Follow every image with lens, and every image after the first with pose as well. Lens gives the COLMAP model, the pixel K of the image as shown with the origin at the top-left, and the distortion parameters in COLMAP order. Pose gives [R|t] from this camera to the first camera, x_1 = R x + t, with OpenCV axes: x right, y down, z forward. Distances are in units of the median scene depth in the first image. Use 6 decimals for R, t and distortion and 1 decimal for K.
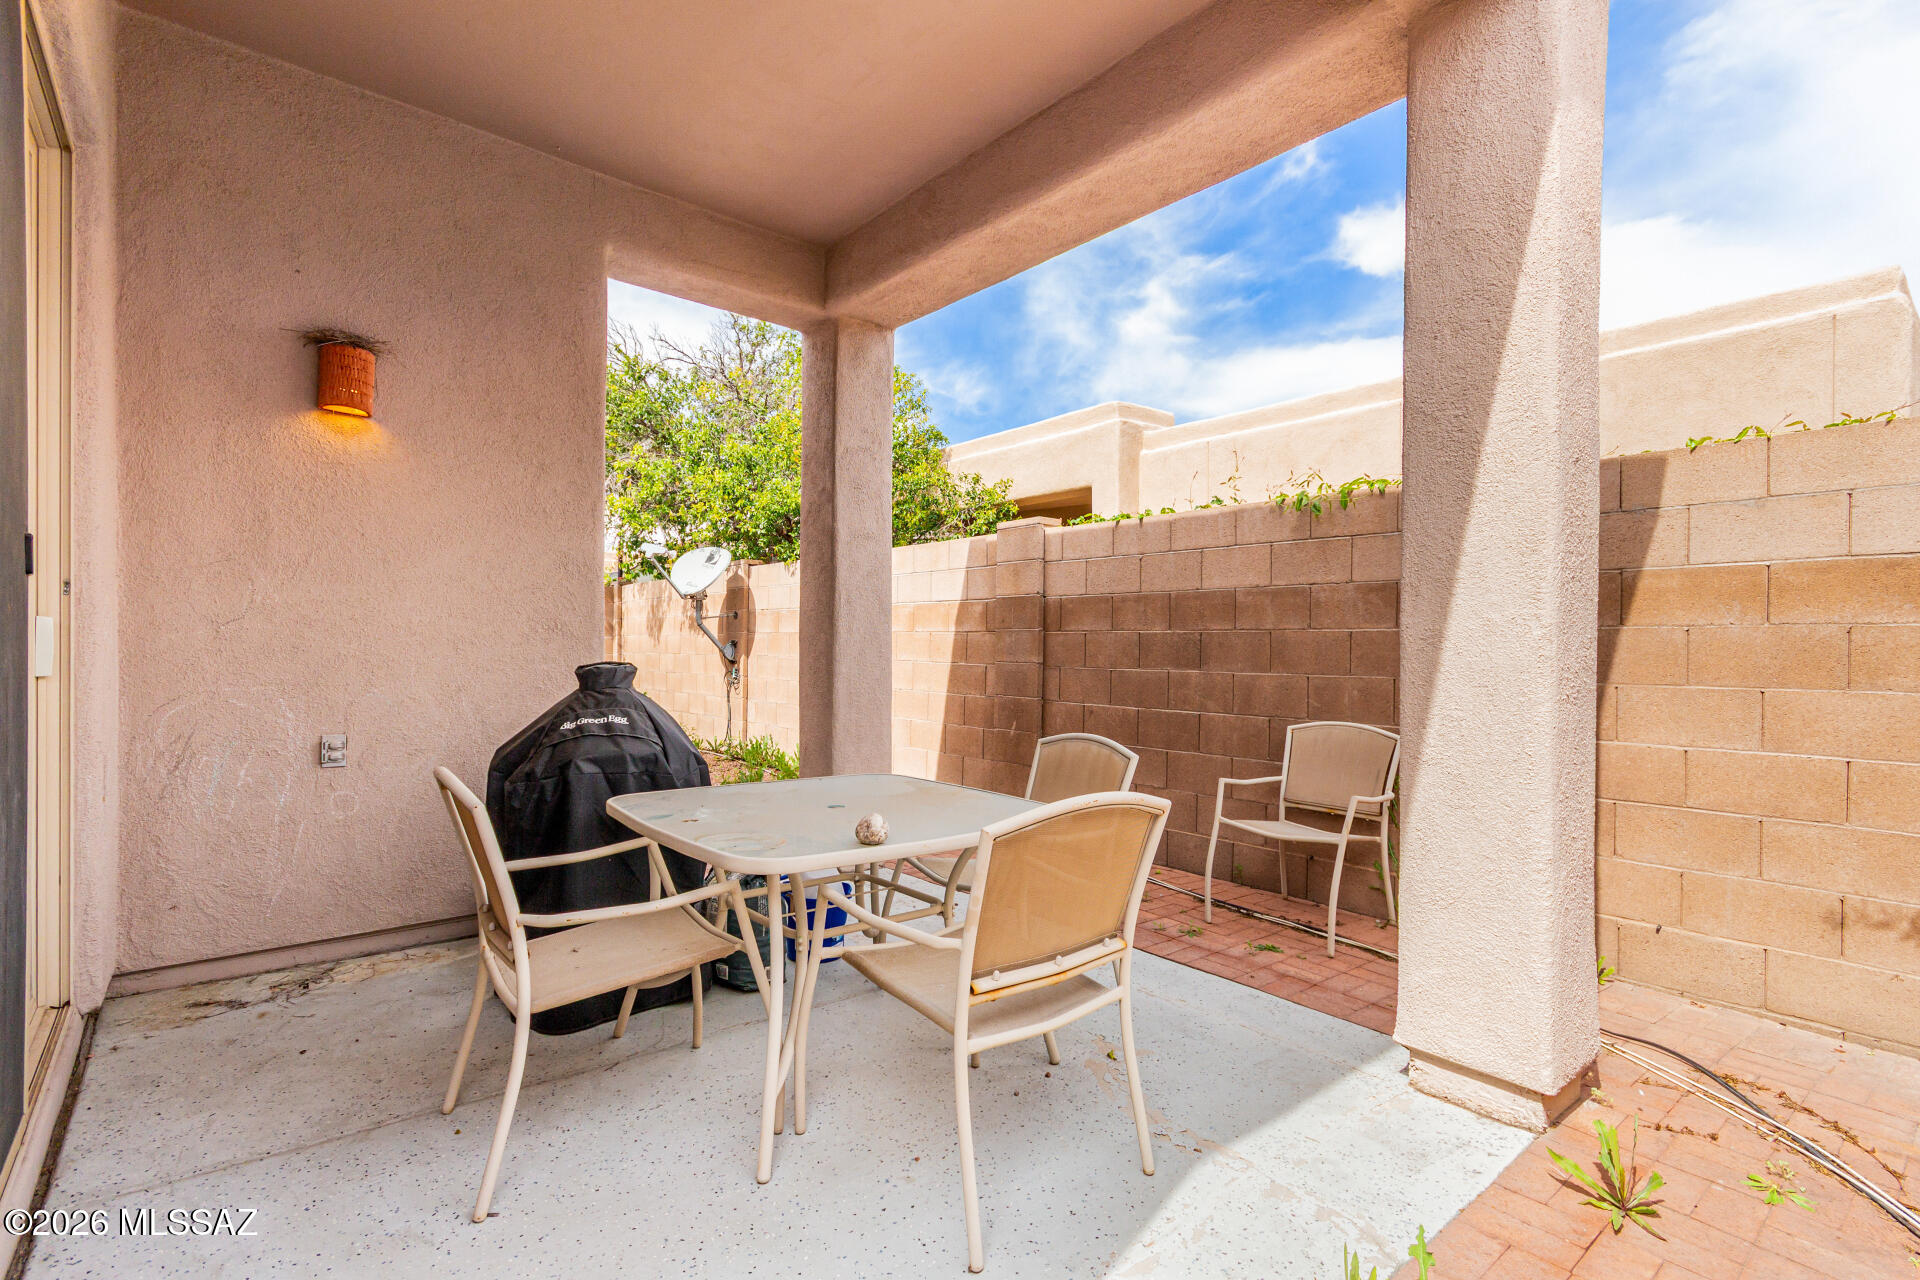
lens RADIAL K [[890.4, 0, 971.6], [0, 890.4, 650.6], [0, 0, 1]] dist [0.000961, 0.000071]
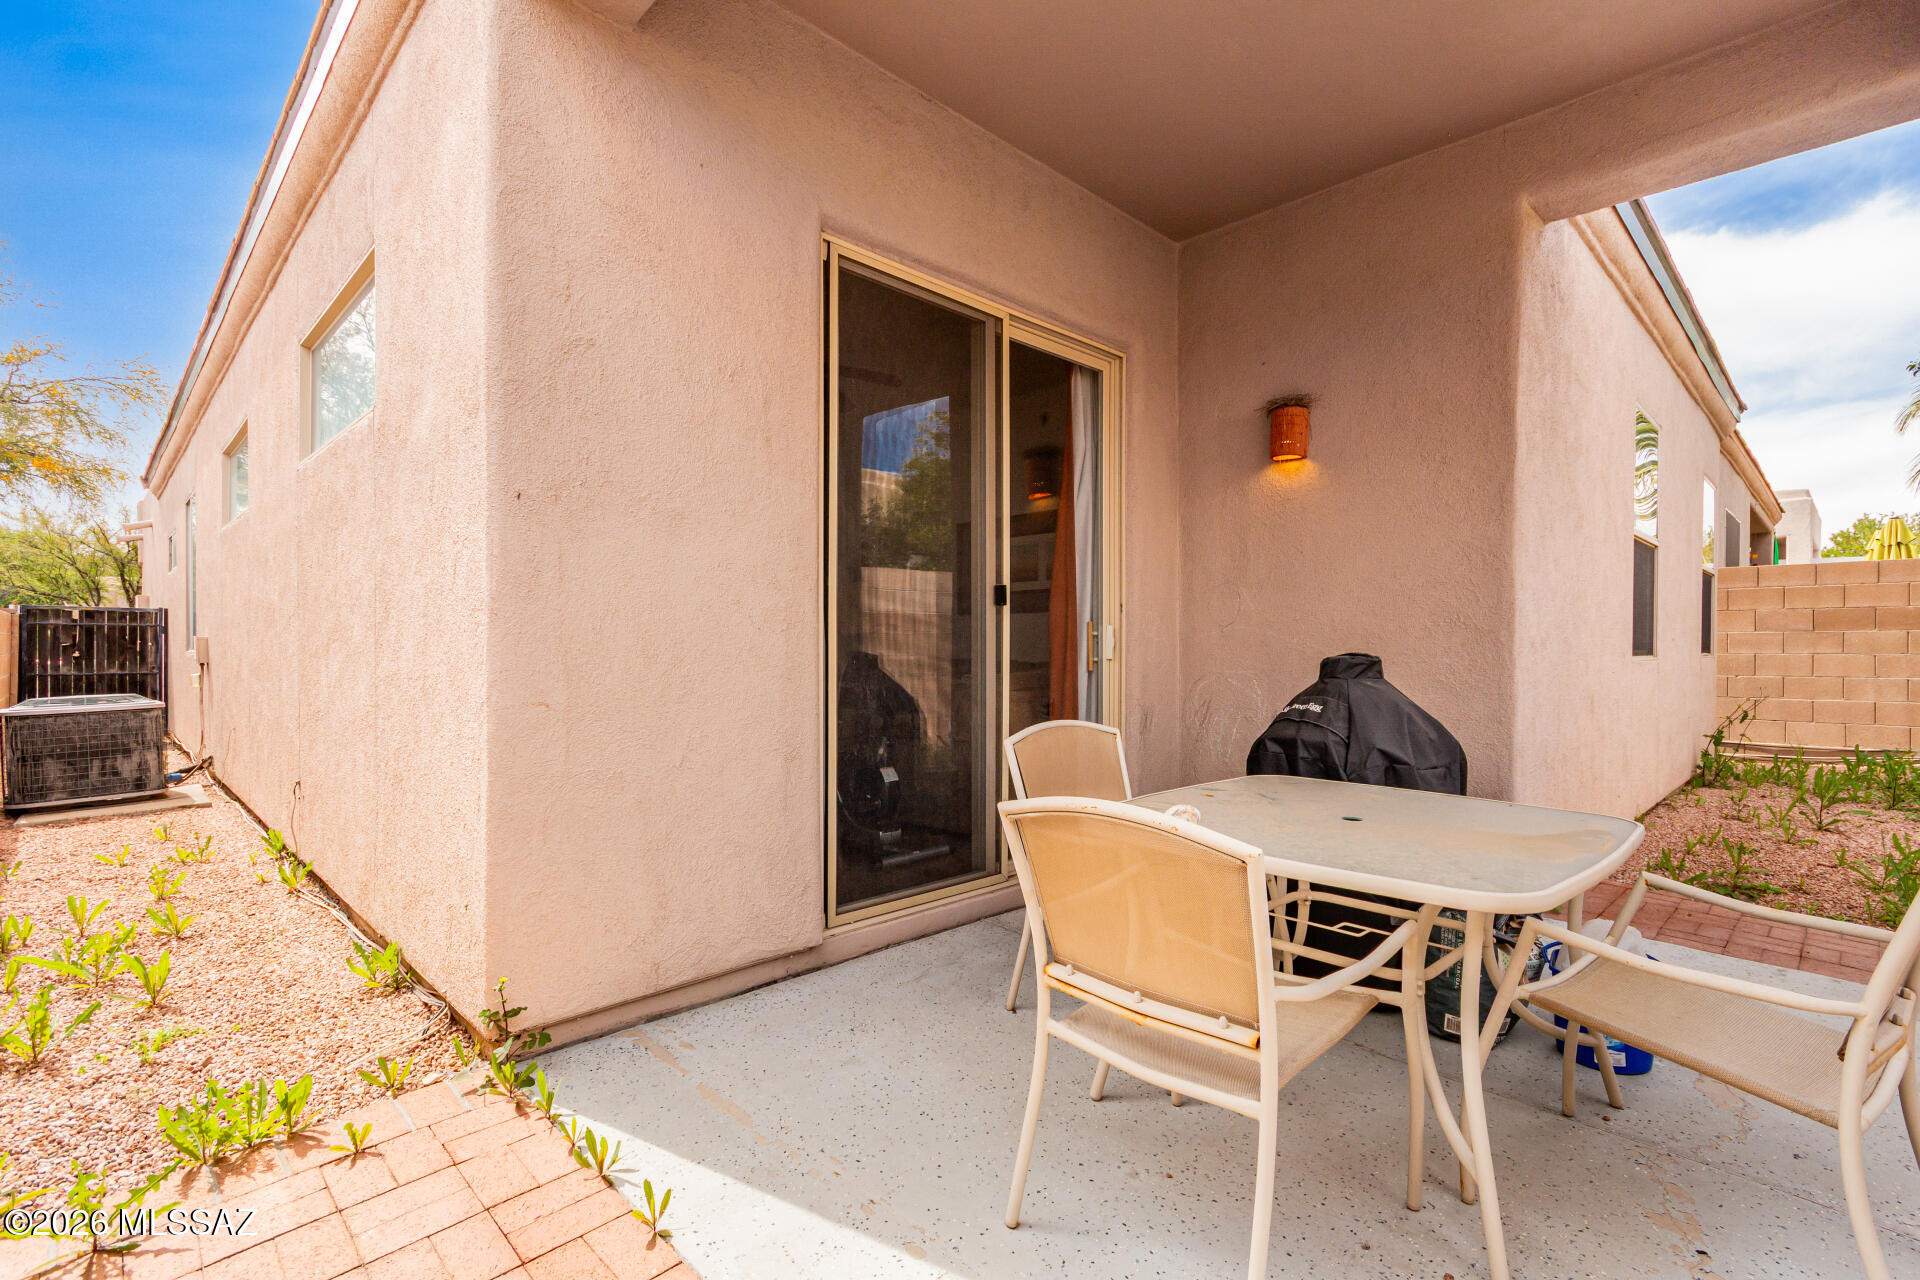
lens RADIAL K [[890.4, 0, 972.1], [0, 890.4, 640.9], [0, 0, 1]] dist [0.000961, 0.000071]
pose [[0.074777, -0.011465, -0.997134, 0.563621], [-0.004433, 0.999920, -0.011830, 0.012311], [0.997190, 0.005305, 0.074721, 0.470939]]
